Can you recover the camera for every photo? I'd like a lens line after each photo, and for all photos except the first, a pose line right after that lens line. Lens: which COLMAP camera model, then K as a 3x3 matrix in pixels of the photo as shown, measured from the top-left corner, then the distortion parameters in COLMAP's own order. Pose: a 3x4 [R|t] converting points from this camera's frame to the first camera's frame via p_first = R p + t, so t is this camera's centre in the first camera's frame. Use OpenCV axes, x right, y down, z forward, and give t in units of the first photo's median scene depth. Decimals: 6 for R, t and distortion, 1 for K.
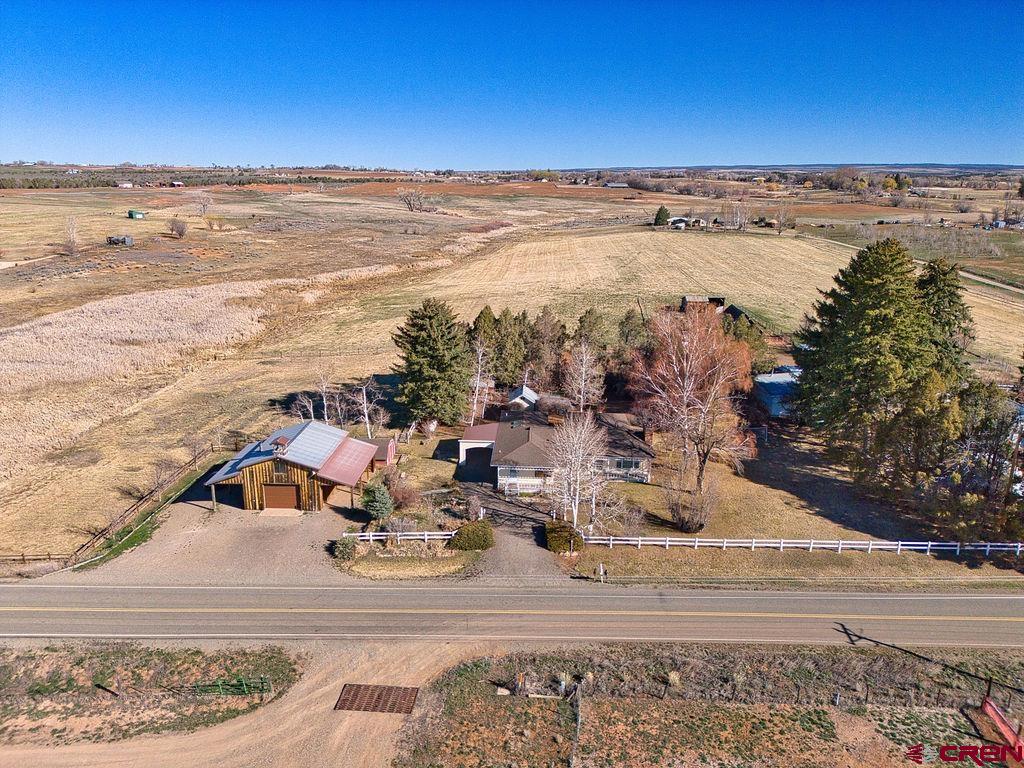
lens RADIAL K [[716.8, 0, 516.9], [0, 716.8, 384.0], [0, 0, 1]] dist [0.080095, -0.080770]
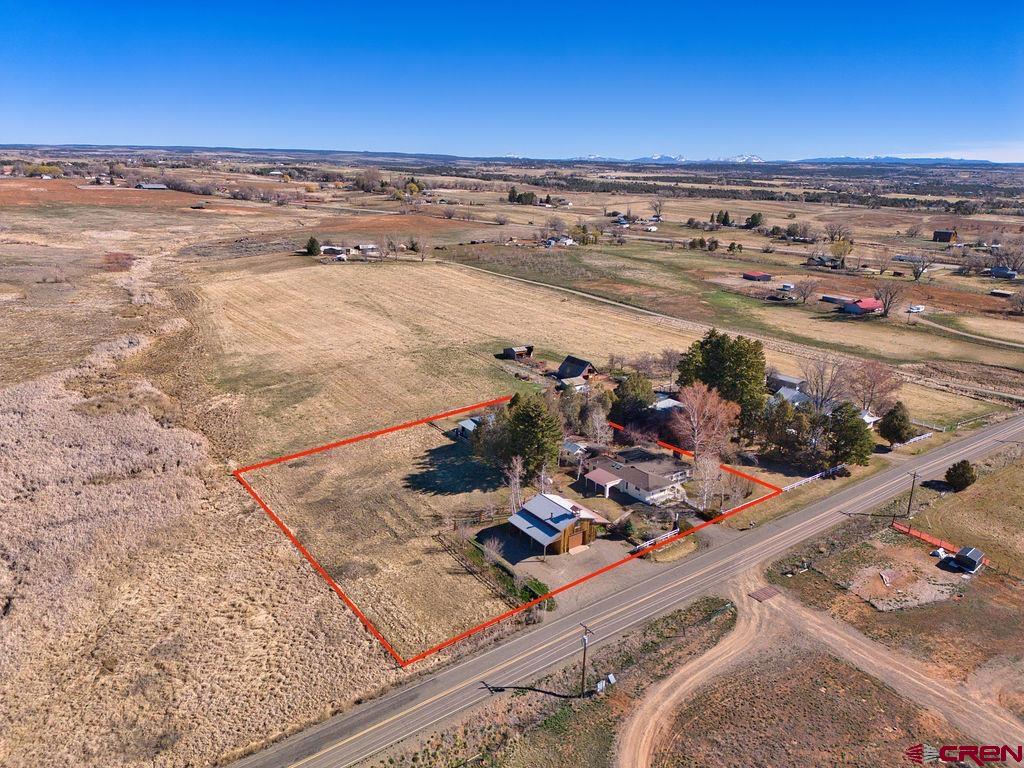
lens RADIAL K [[716.8, 0, 516.9], [0, 716.8, 384.0], [0, 0, 1]] dist [0.080095, -0.080770]
pose [[0.786794, -0.169025, 0.593621, -1.385285], [0.154854, 0.985068, 0.075238, -0.358900], [-0.597474, 0.032728, 0.801220, -0.294493]]
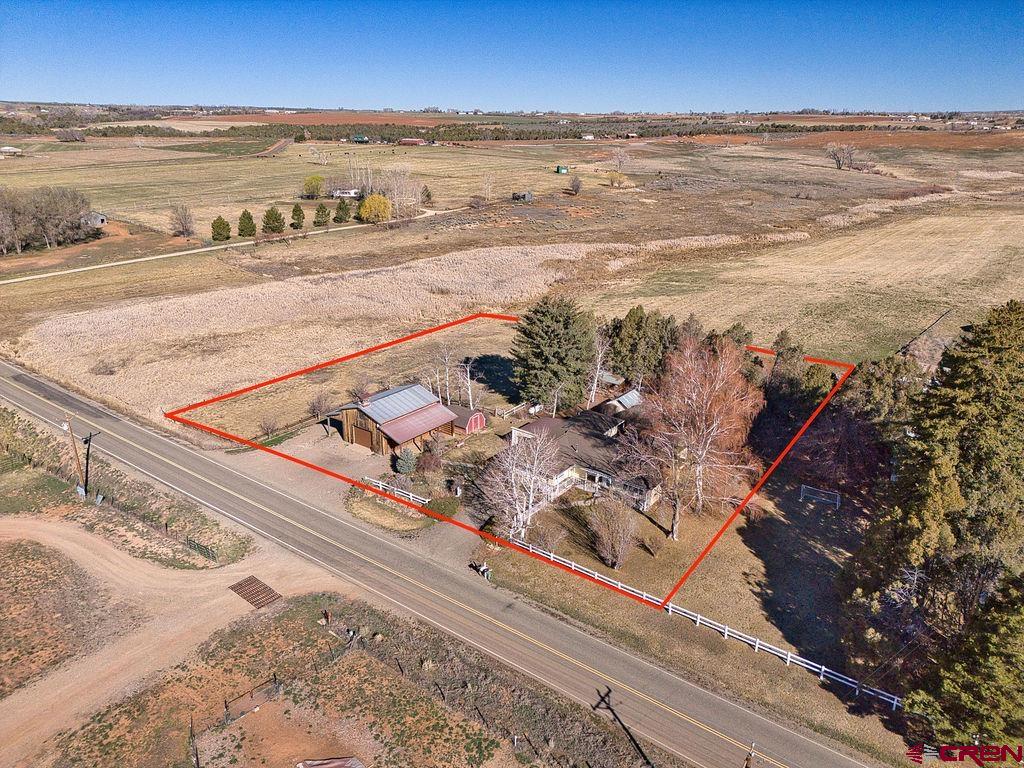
lens RADIAL K [[716.8, 0, 516.9], [0, 716.8, 384.0], [0, 0, 1]] dist [0.080095, -0.080770]
pose [[0.817095, 0.198077, -0.541407, 0.587895], [-0.159836, 0.980142, 0.117365, -0.136698], [0.553902, -0.009362, 0.832529, 0.069435]]
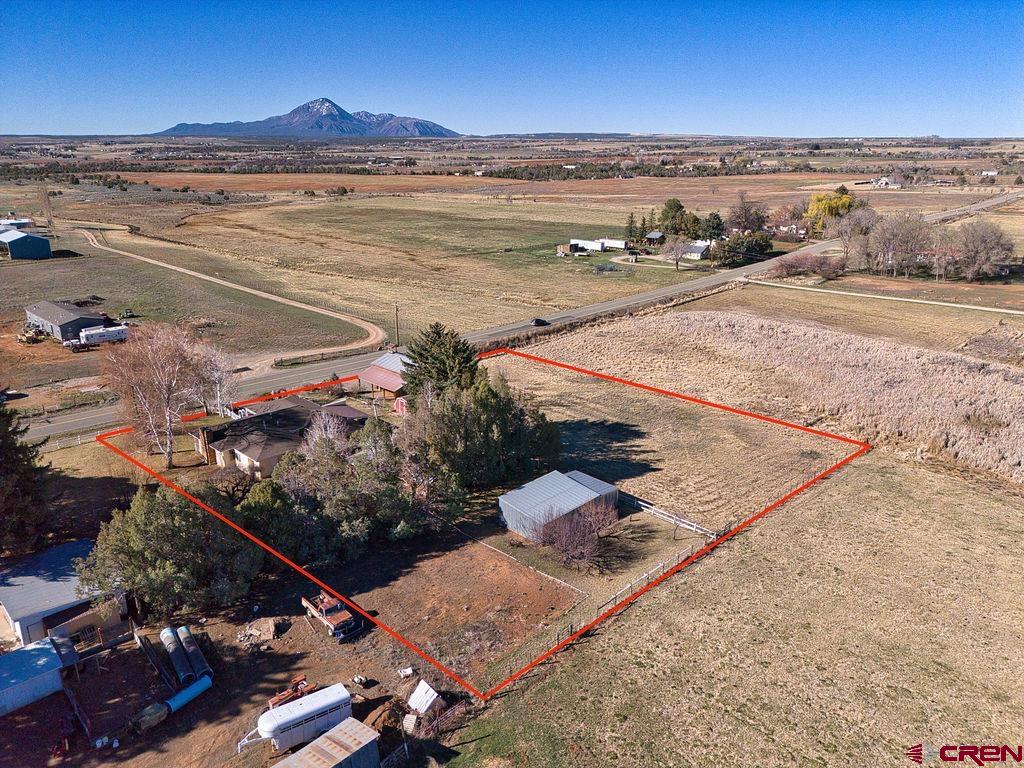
lens RADIAL K [[716.8, 0, 516.9], [0, 716.8, 384.0], [0, 0, 1]] dist [0.080095, -0.080770]
pose [[-0.652946, 0.226082, -0.722875, 0.755755], [-0.226881, 0.852202, 0.471462, -0.731502], [0.722625, 0.471846, -0.505148, 2.123232]]
